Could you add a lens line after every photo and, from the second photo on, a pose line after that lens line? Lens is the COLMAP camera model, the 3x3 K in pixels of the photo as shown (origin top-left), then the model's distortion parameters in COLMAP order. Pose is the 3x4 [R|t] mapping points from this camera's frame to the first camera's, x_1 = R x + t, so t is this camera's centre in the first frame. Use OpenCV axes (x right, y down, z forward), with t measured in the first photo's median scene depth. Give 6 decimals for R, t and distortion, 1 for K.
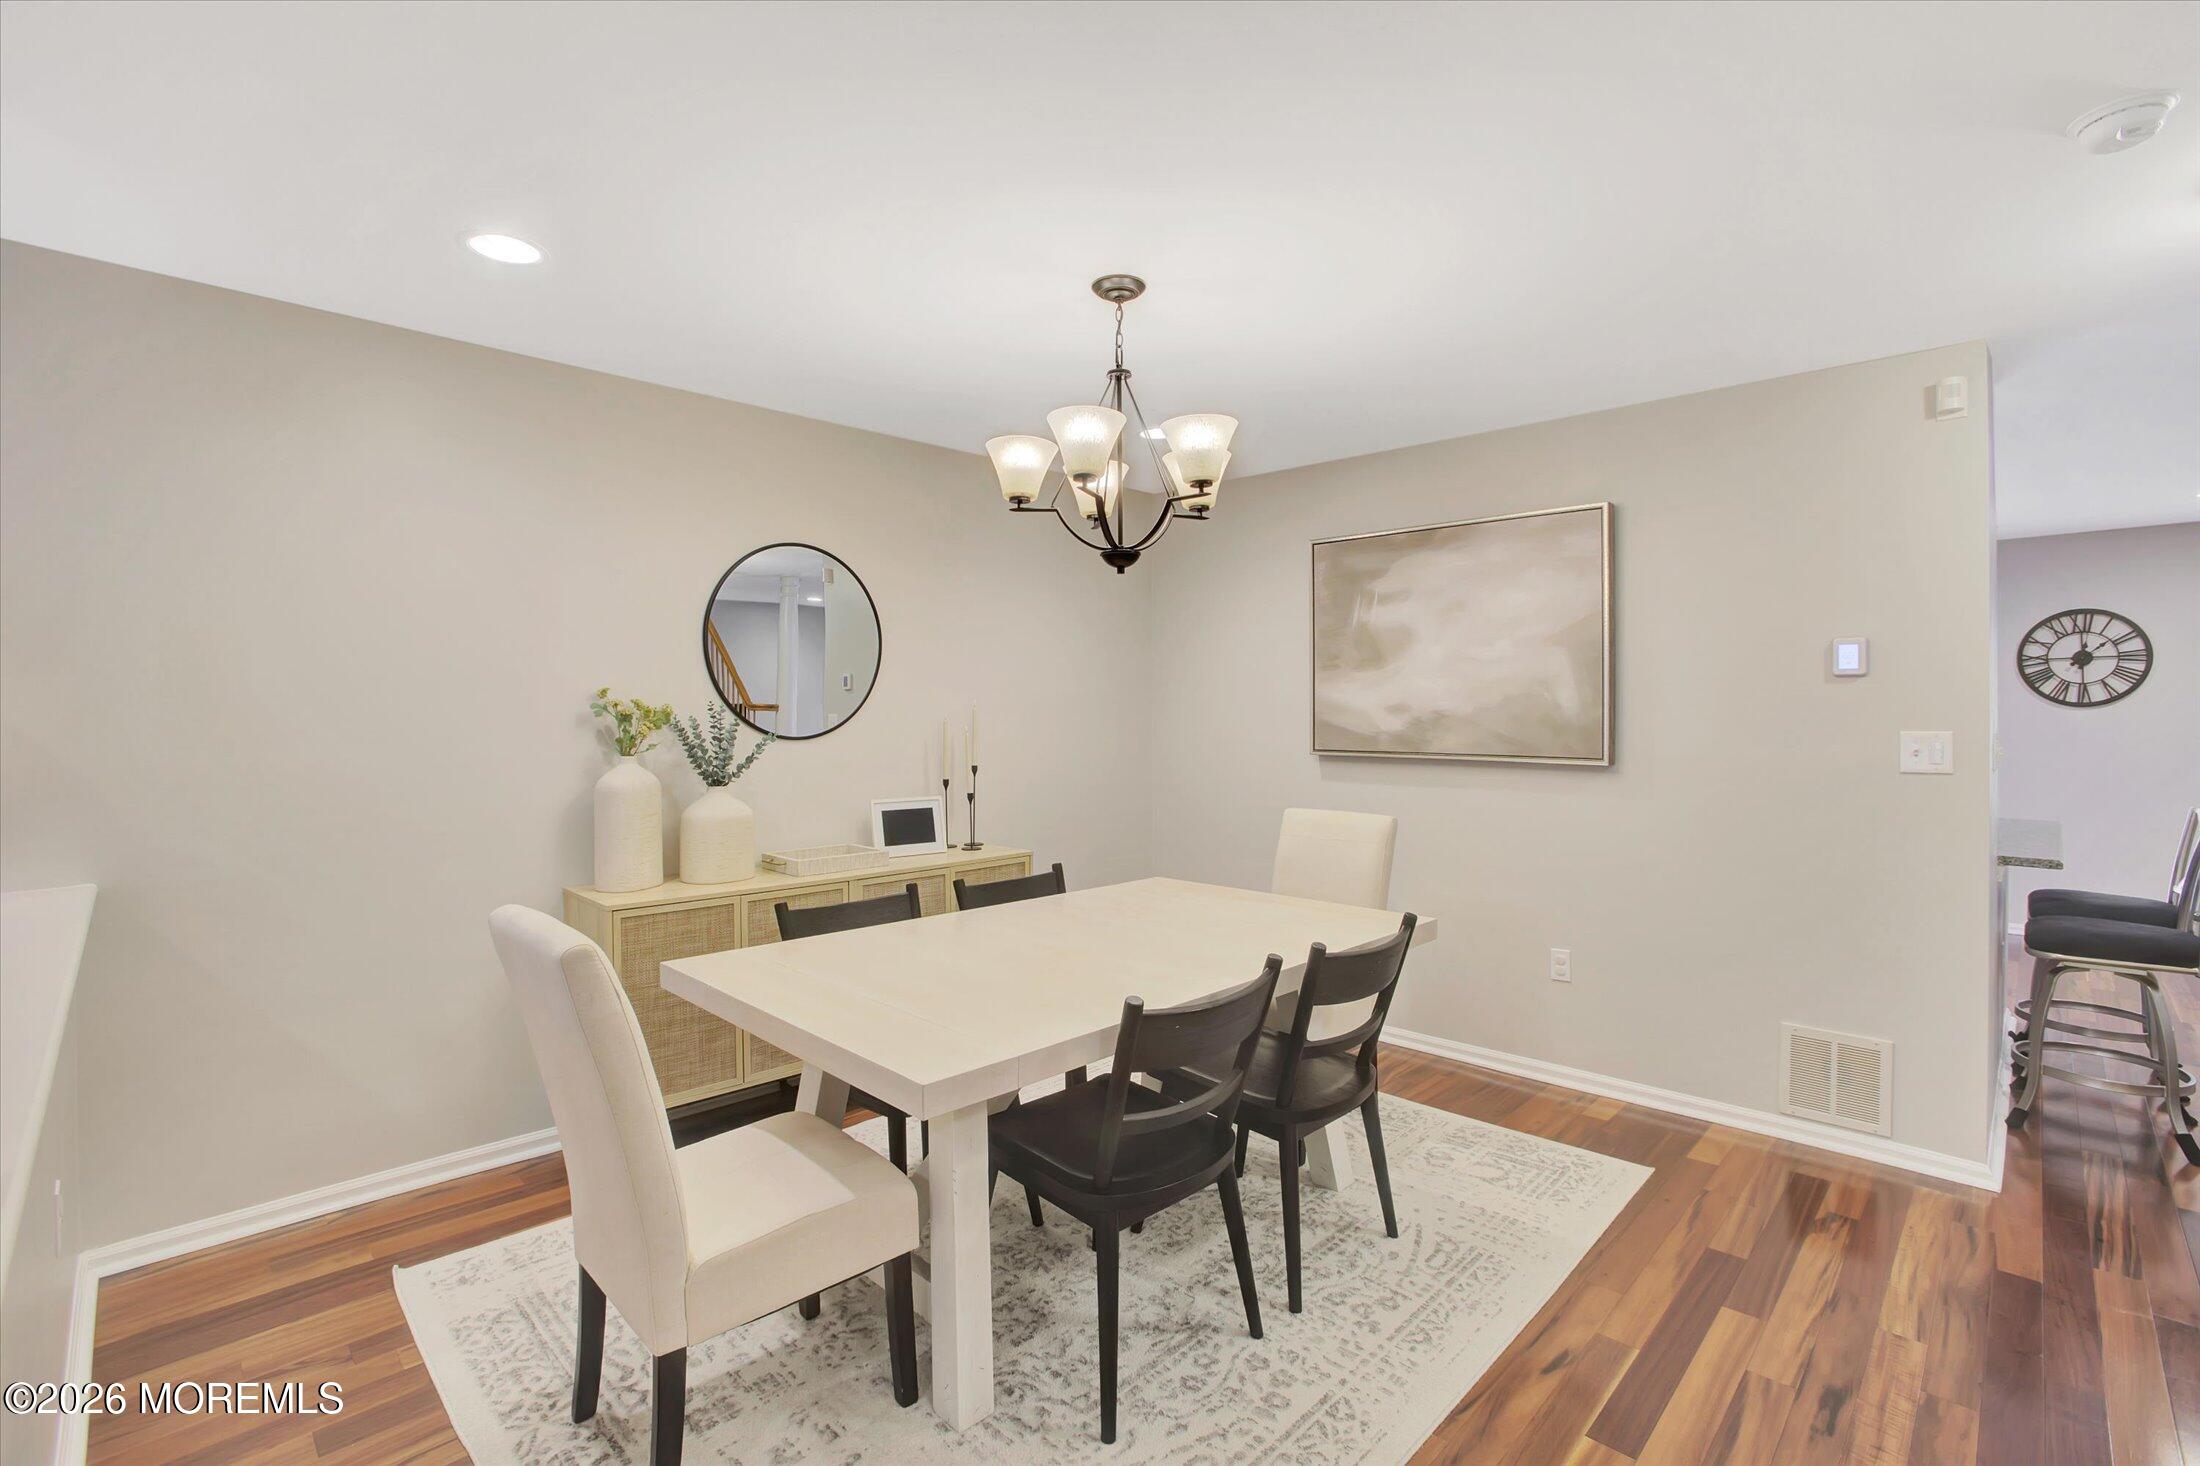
lens RADIAL K [[1009.0, 0, 1106.2], [0, 1009.0, 719.0], [0, 0, 1]] dist [-0.081106, 0.031841]
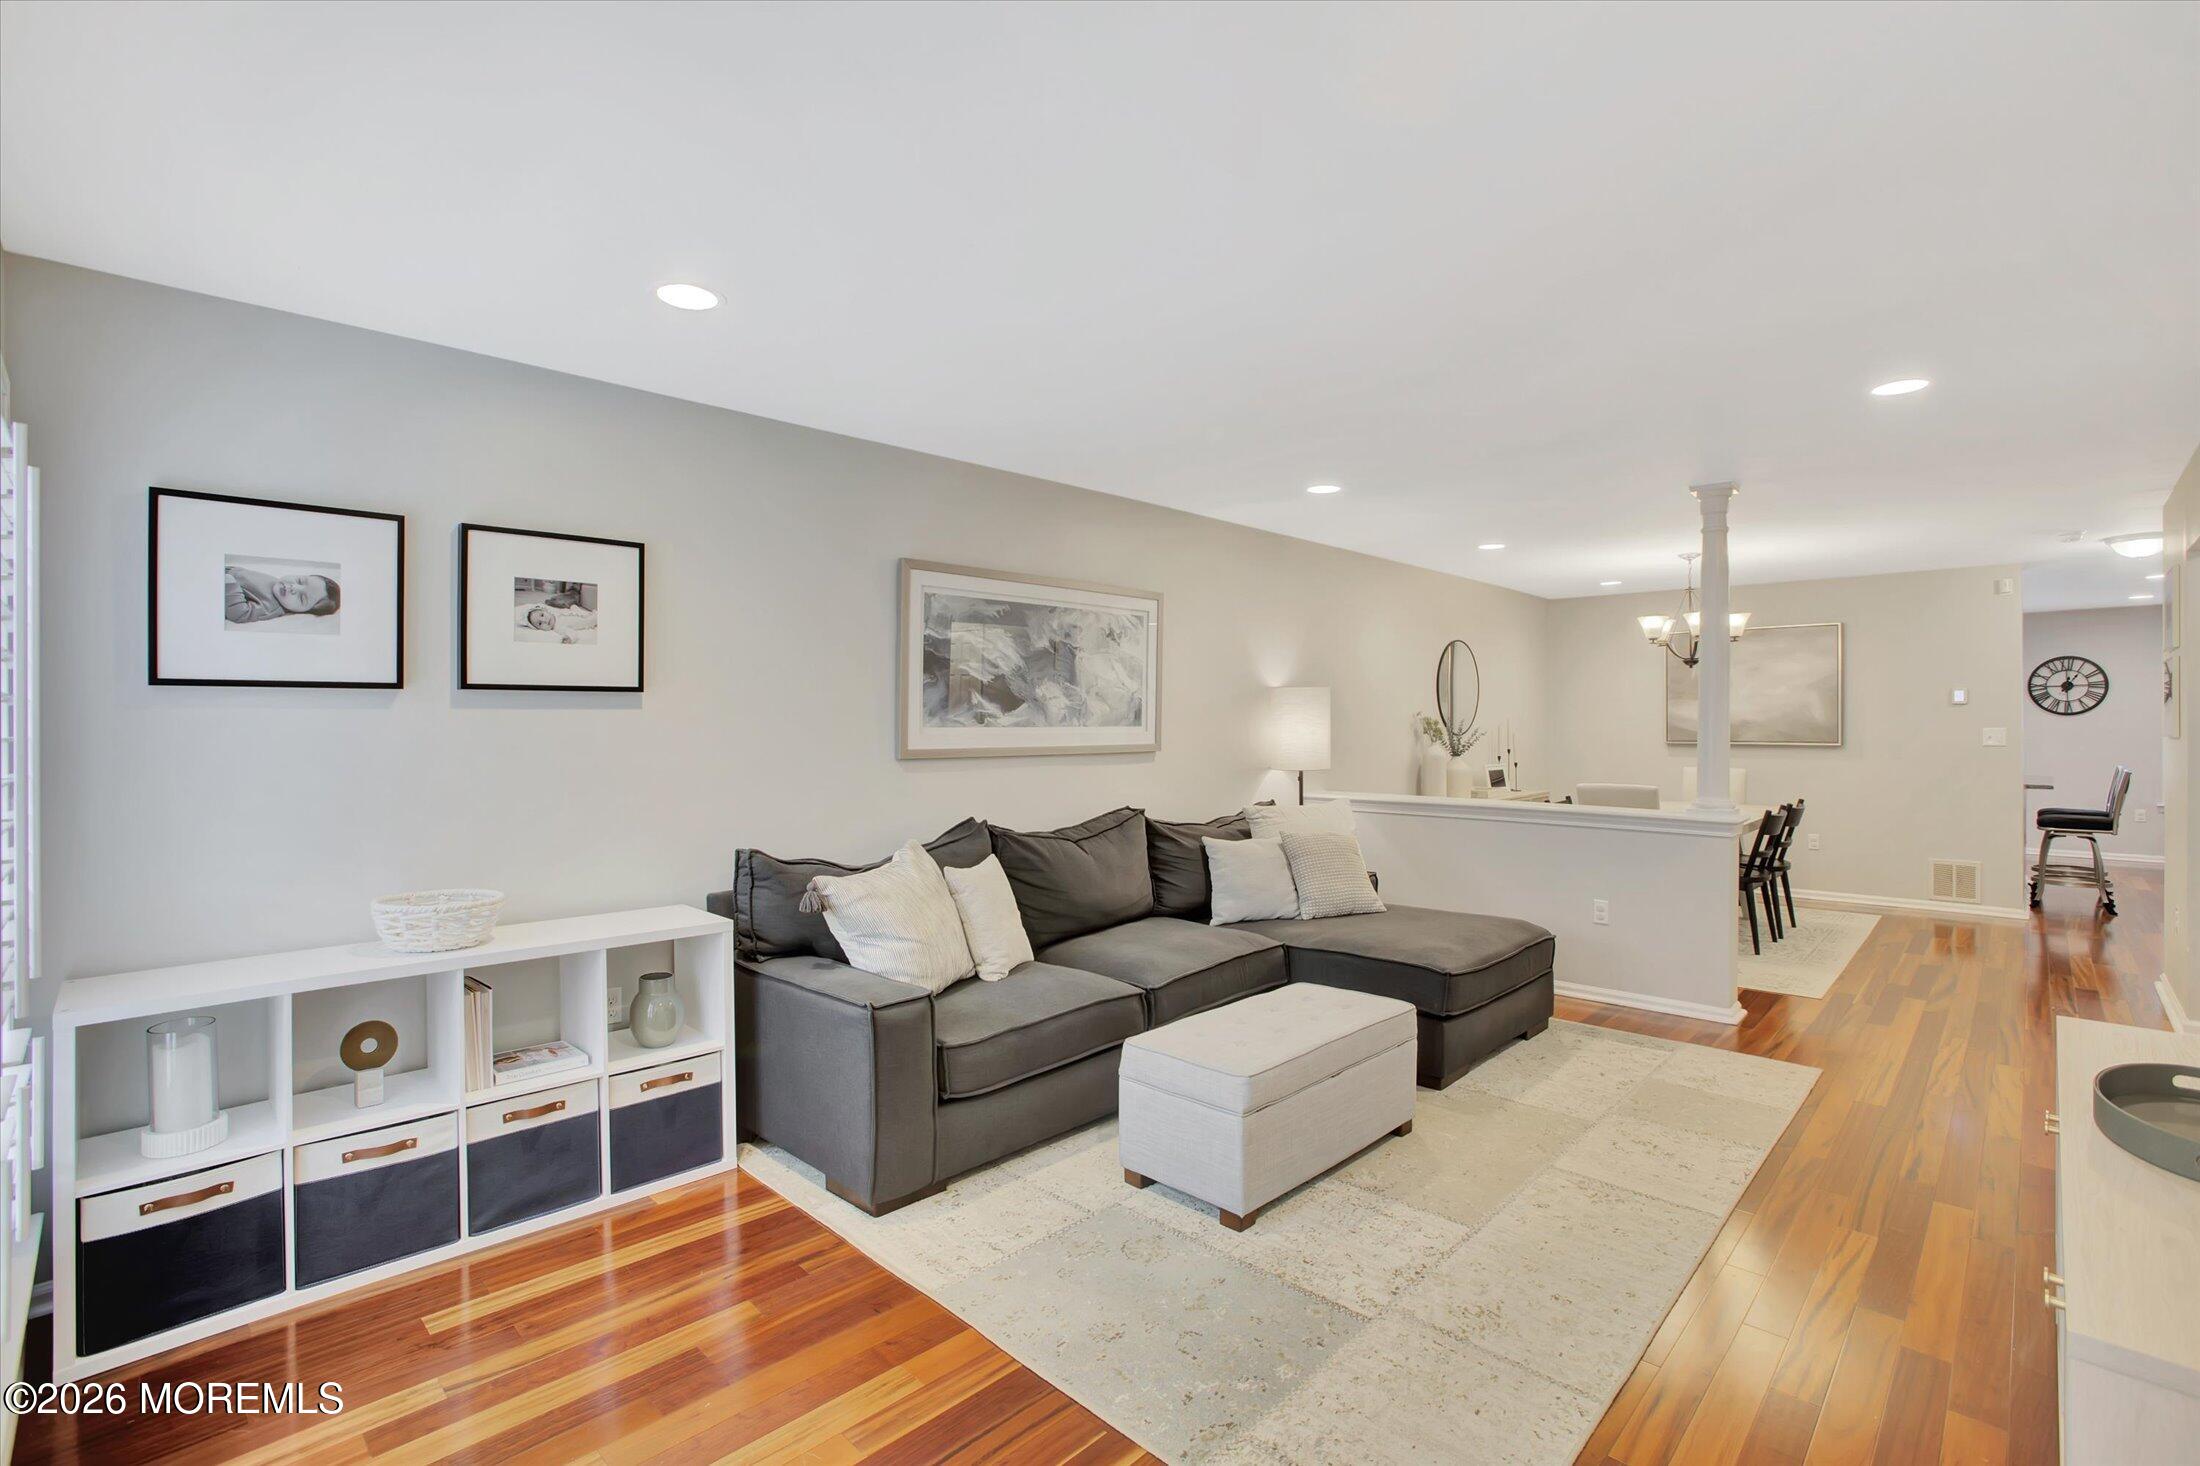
lens RADIAL K [[1070.2, 0, 1100.0], [0, 1070.2, 733.0], [0, 0, 1]] dist [-0.023848, 0.000980]
pose [[0.999224, -0.006204, 0.038897, -0.722369], [0.006100, 0.999978, 0.002773, 0.002044], [-0.038914, -0.002533, 0.999239, -0.746114]]
